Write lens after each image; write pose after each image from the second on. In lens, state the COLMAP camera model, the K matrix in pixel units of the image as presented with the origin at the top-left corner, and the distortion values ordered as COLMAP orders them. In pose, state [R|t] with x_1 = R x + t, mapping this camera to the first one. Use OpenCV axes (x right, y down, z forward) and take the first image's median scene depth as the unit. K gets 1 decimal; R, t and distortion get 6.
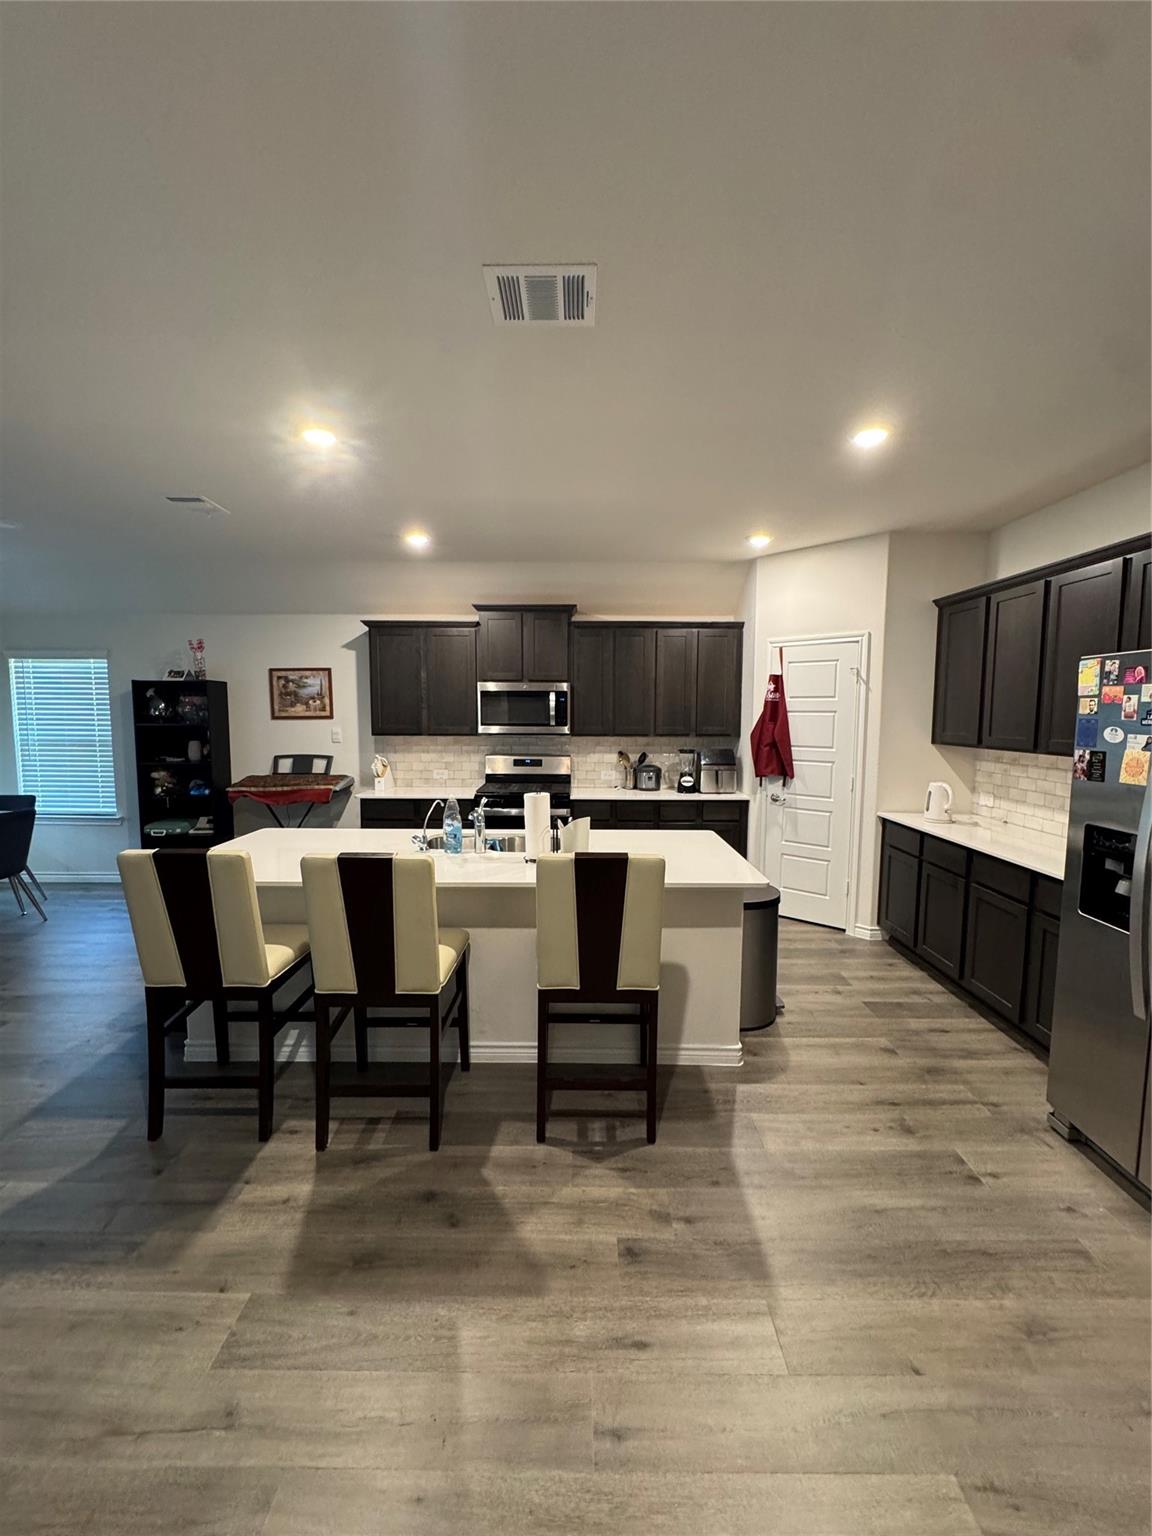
lens RADIAL K [[615.6, 0, 579.6], [0, 615.6, 768.1], [0, 0, 1]] dist [-0.003385, 0.000487]
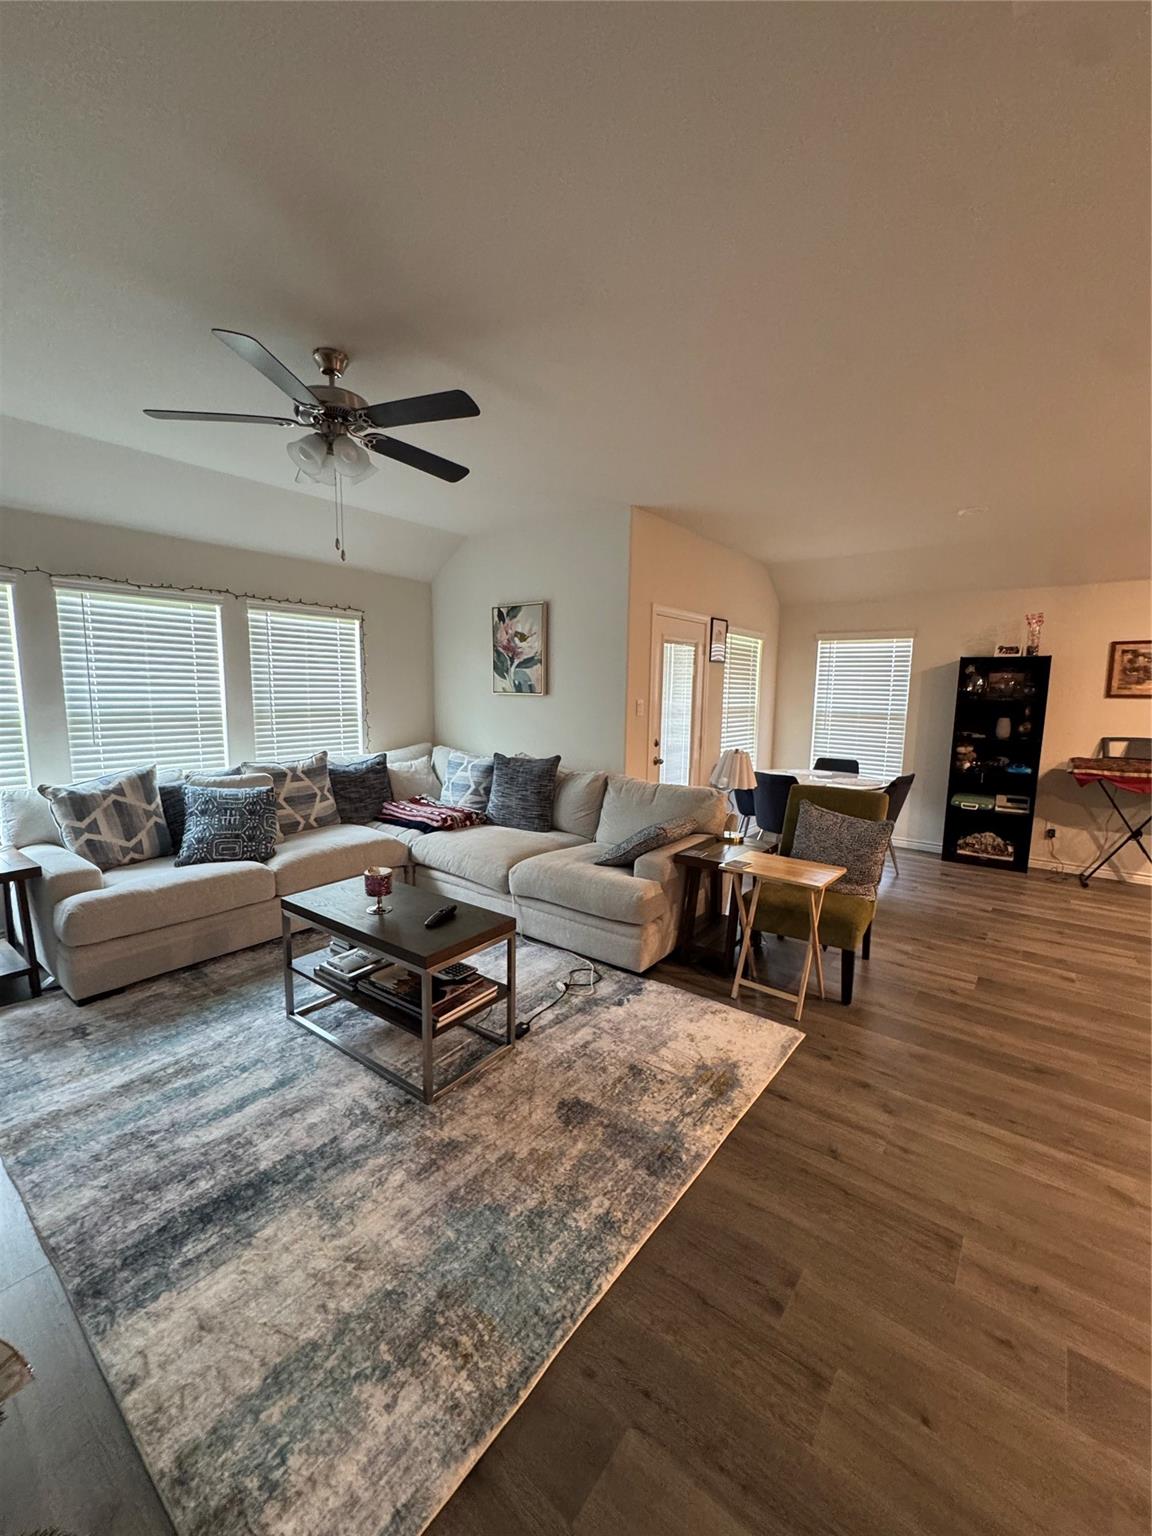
lens RADIAL K [[615.6, 0, 579.6], [0, 615.6, 768.1], [0, 0, 1]] dist [-0.003385, 0.000487]
pose [[0.790906, 0.088983, -0.605434, -0.630384], [-0.069466, 0.996031, 0.055645, 0.032360], [0.607982, -0.001953, 0.793948, -0.227299]]
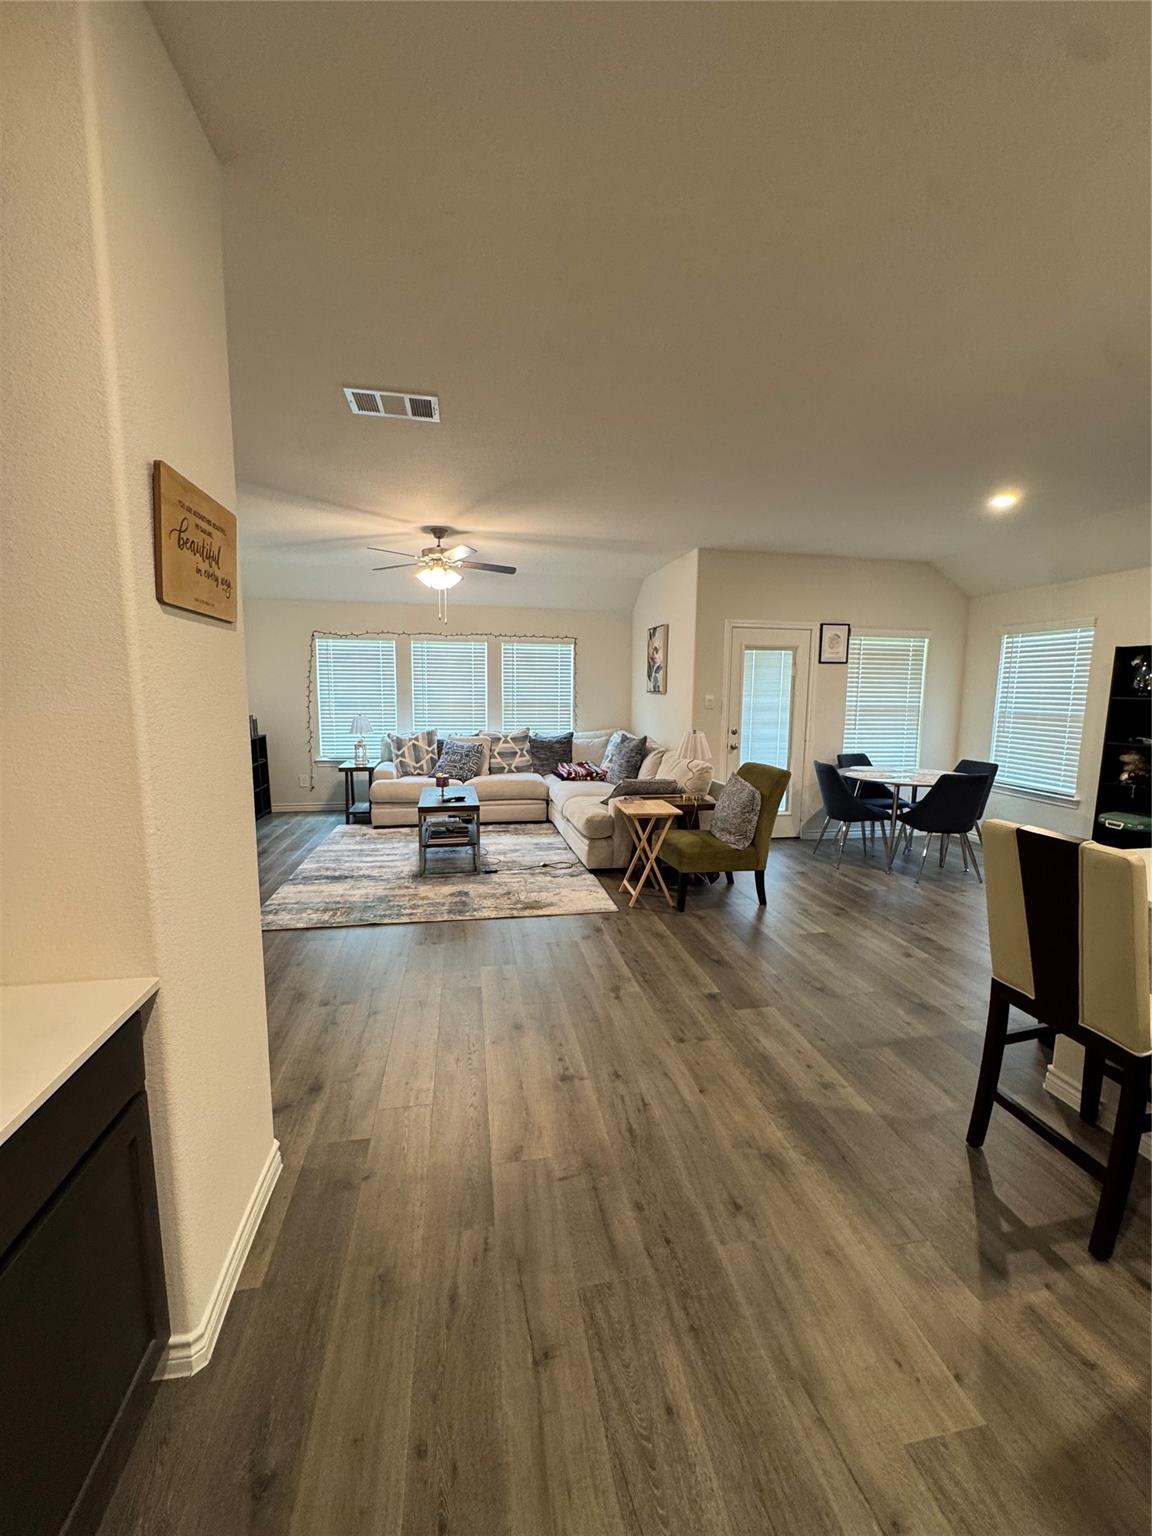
lens RADIAL K [[615.6, 0, 579.6], [0, 615.6, 768.1], [0, 0, 1]] dist [-0.003385, 0.000487]
pose [[0.186884, 0.123518, -0.974586, 0.000845], [-0.100095, 0.989295, 0.106188, 0.011501], [0.977269, 0.077706, 0.197247, 0.102607]]
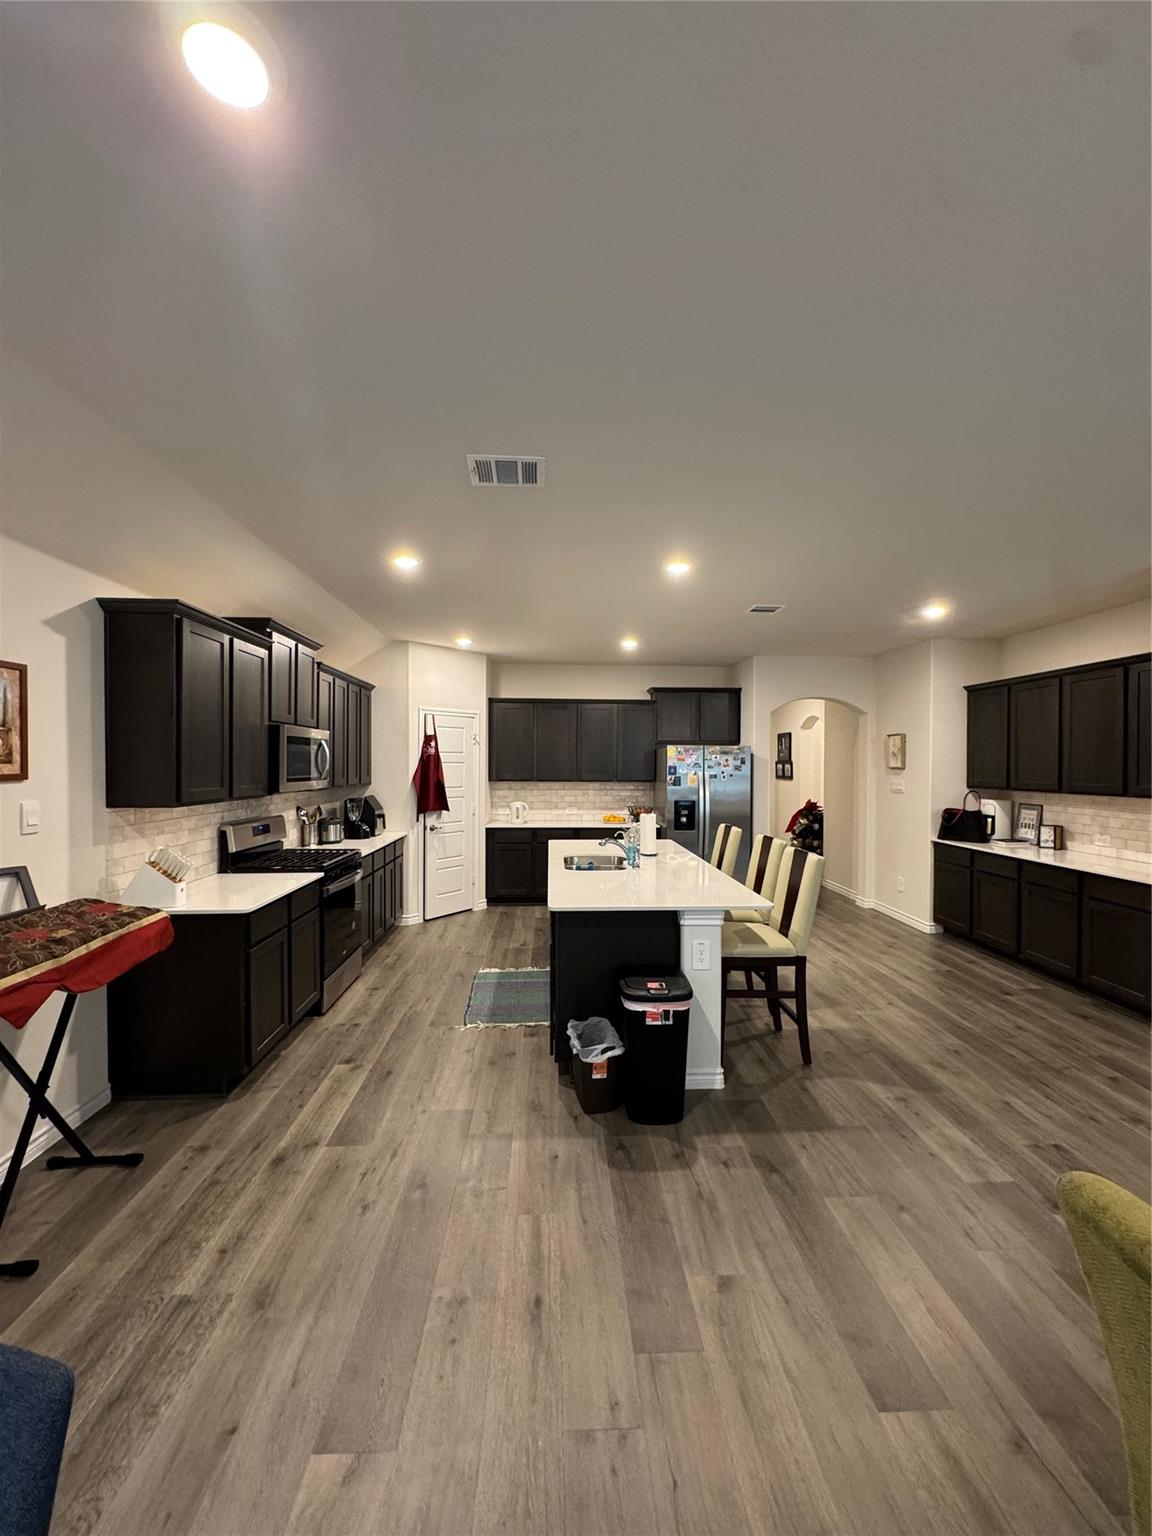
lens RADIAL K [[615.6, 0, 579.6], [0, 615.6, 768.1], [0, 0, 1]] dist [-0.003385, 0.000487]
pose [[-0.050001, -0.013261, 0.998661, -0.967392], [0.084511, 0.996270, 0.017460, -0.071655], [-0.995167, 0.085271, -0.048694, 0.712479]]
